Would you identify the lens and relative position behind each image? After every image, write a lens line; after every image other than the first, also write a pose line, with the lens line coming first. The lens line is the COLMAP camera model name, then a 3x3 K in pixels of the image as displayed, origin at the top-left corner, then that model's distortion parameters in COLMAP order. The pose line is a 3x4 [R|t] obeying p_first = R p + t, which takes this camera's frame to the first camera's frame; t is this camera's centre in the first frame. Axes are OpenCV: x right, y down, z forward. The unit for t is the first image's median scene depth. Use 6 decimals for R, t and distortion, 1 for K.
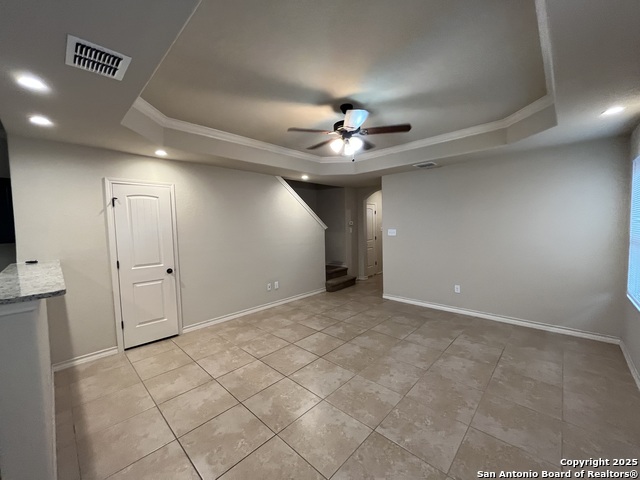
lens RADIAL K [[256.8, 0, 320.0], [0, 256.8, 240.0], [0, 0, 1]] dist [-0.002642, -0.000666]
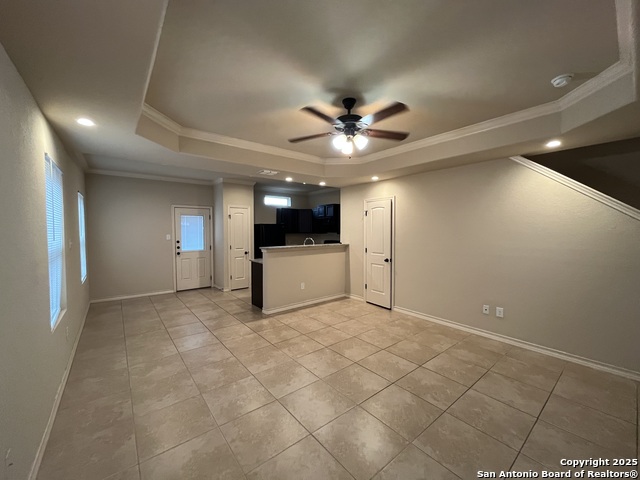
lens RADIAL K [[256.8, 0, 320.0], [0, 256.8, 240.0], [0, 0, 1]] dist [-0.002642, -0.000666]
pose [[-0.133102, 0.062870, -0.989106, 0.867657], [-0.054002, 0.996043, 0.070578, -0.069585], [0.989630, 0.062807, -0.129180, 0.860135]]
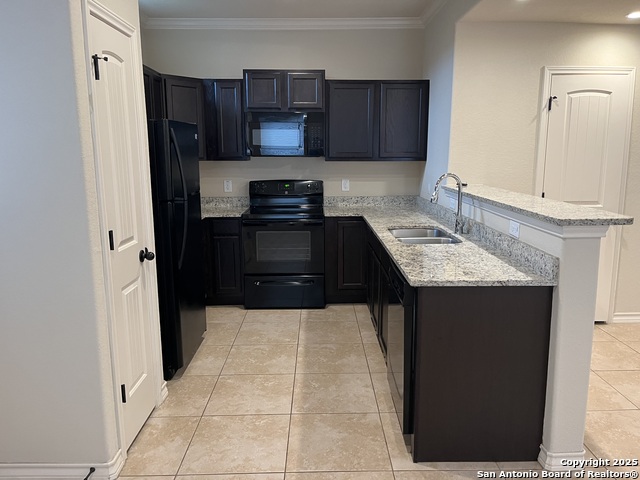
lens RADIAL K [[484.6, 0, 326.1], [0, 484.6, 234.4], [0, 0, 1]] dist [0.080190, -0.116138]
pose [[0.702768, 0.141683, -0.697168, -0.256496], [-0.056091, 0.987952, 0.144236, 0.033962], [0.709204, -0.062259, 0.702248, -0.308425]]
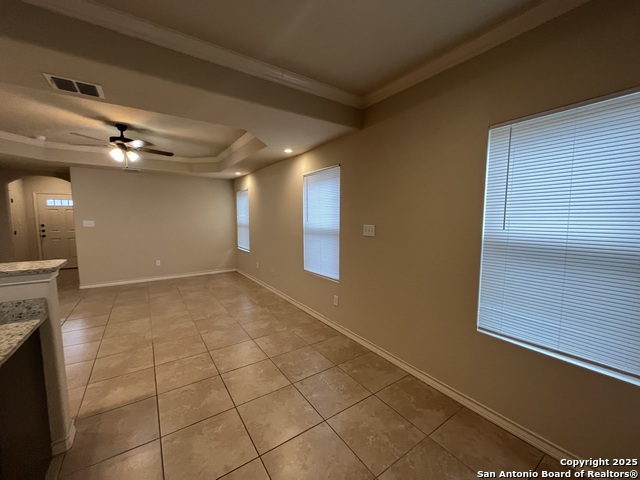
lens RADIAL K [[256.8, 0, 320.0], [0, 256.8, 240.0], [0, 0, 1]] dist [-0.002642, -0.000666]
pose [[0.207698, -0.065523, 0.975996, -0.831249], [0.049763, 0.997170, 0.056354, 0.038252], [-0.976927, 0.036864, 0.210370, -0.213146]]
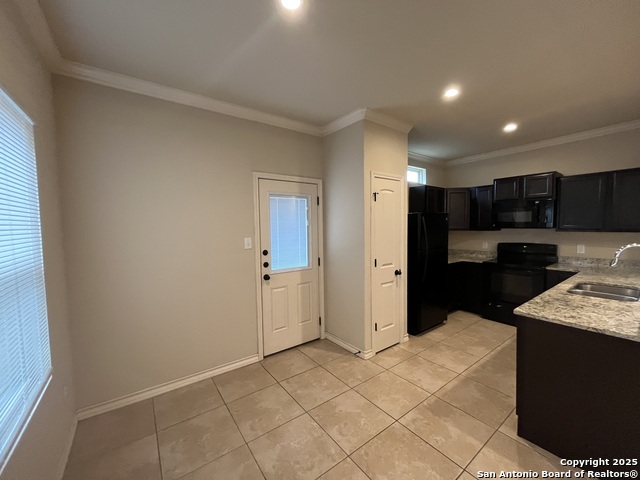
lens RADIAL K [[256.8, 0, 320.0], [0, 256.8, 240.0], [0, 0, 1]] dist [-0.002642, -0.000666]
pose [[-0.178141, 0.080993, -0.980666, -0.032054], [-0.038736, 0.995257, 0.089234, 0.004036], [0.983242, 0.053883, -0.174159, -0.082957]]
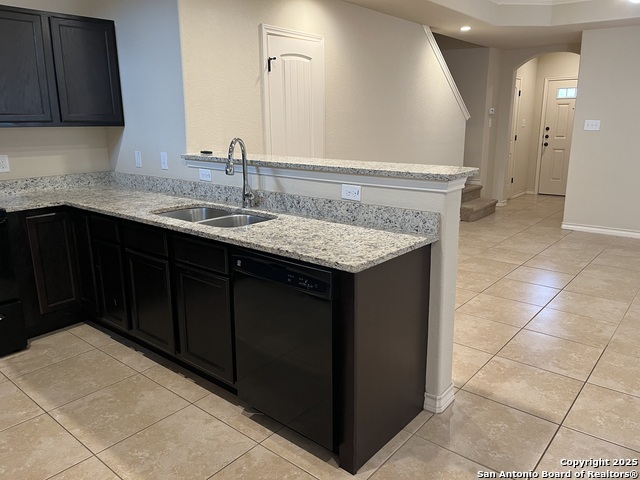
lens RADIAL K [[484.6, 0, 326.1], [0, 484.6, 234.4], [0, 0, 1]] dist [0.080190, -0.116138]
pose [[0.997307, 0.001292, 0.073327, -0.698283], [-0.013752, 0.985403, 0.169679, 0.059632], [-0.072037, -0.170231, 0.982768, -0.283694]]
